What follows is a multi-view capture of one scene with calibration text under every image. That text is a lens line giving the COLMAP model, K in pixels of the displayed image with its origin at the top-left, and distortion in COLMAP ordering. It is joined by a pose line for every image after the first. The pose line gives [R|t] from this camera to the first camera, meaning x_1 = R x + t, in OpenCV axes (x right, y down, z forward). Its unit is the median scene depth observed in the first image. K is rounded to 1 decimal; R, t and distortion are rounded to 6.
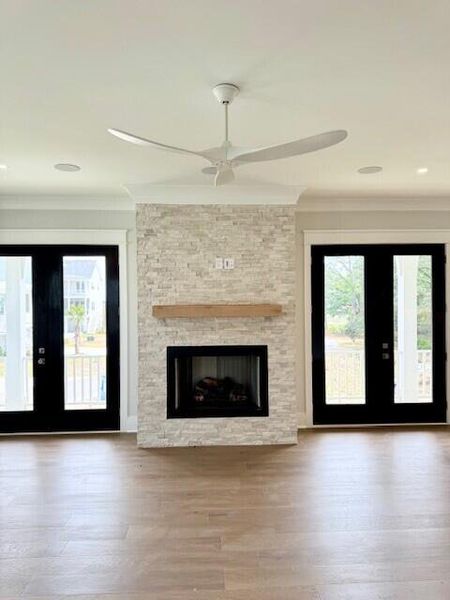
lens RADIAL K [[419.4, 0, 225.0], [0, 419.4, 300.0], [0, 0, 1]] dist [0.104471, -0.176041]
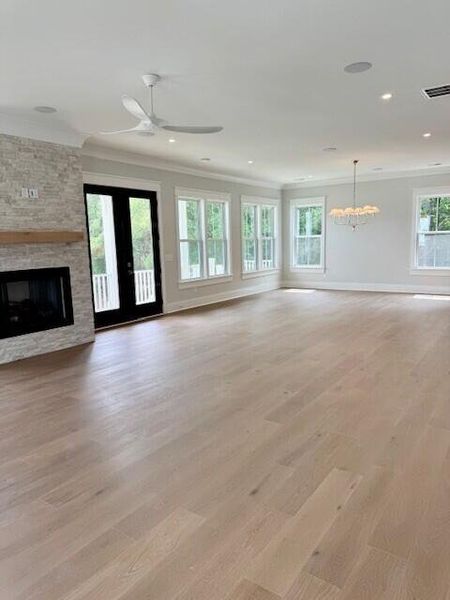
lens RADIAL K [[419.4, 0, 225.0], [0, 419.4, 300.0], [0, 0, 1]] dist [0.104471, -0.176041]
pose [[0.608840, -0.119276, 0.784275, -0.593449], [0.018743, 0.990519, 0.136091, 0.046929], [-0.793072, -0.068158, 0.605303, -0.093261]]
